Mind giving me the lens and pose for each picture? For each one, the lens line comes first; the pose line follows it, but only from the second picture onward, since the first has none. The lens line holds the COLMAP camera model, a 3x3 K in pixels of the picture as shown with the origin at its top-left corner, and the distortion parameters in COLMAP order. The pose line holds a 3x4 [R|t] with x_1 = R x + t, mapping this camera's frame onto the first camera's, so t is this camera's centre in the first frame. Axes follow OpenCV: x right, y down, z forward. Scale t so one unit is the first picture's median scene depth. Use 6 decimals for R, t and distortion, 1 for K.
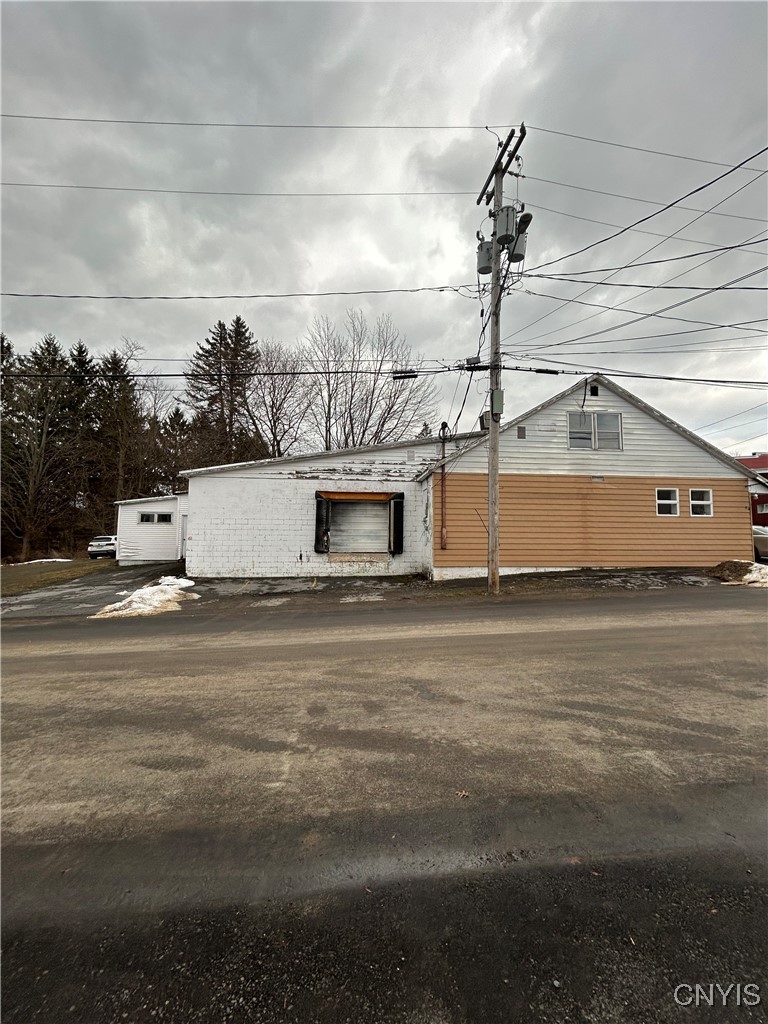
lens RADIAL K [[413.9, 0, 383.8], [0, 413.9, 506.7], [0, 0, 1]] dist [0.002086, -0.000562]
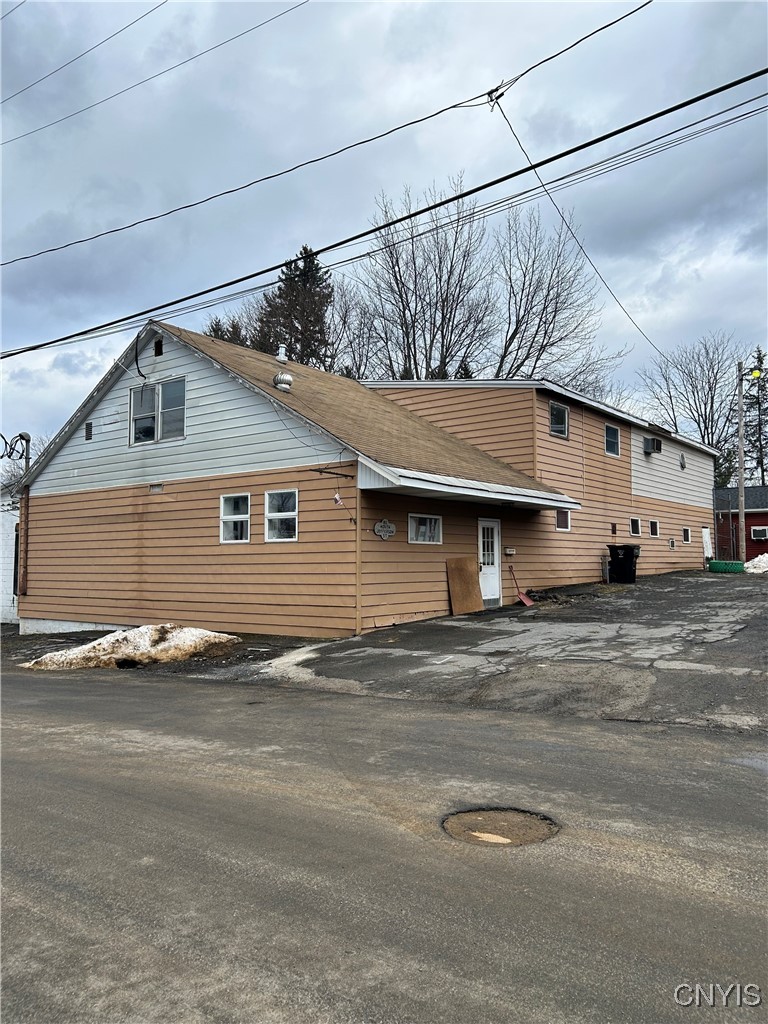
lens RADIAL K [[796.7, 0, 384.0], [0, 796.7, 514.6], [0, 0, 1]] dist [0.009644, 0.001043]
pose [[0.721661, -0.054873, -0.690068, 1.595928], [0.059699, 0.998073, -0.016933, 0.014721], [0.689668, -0.028976, 0.723546, 0.354628]]
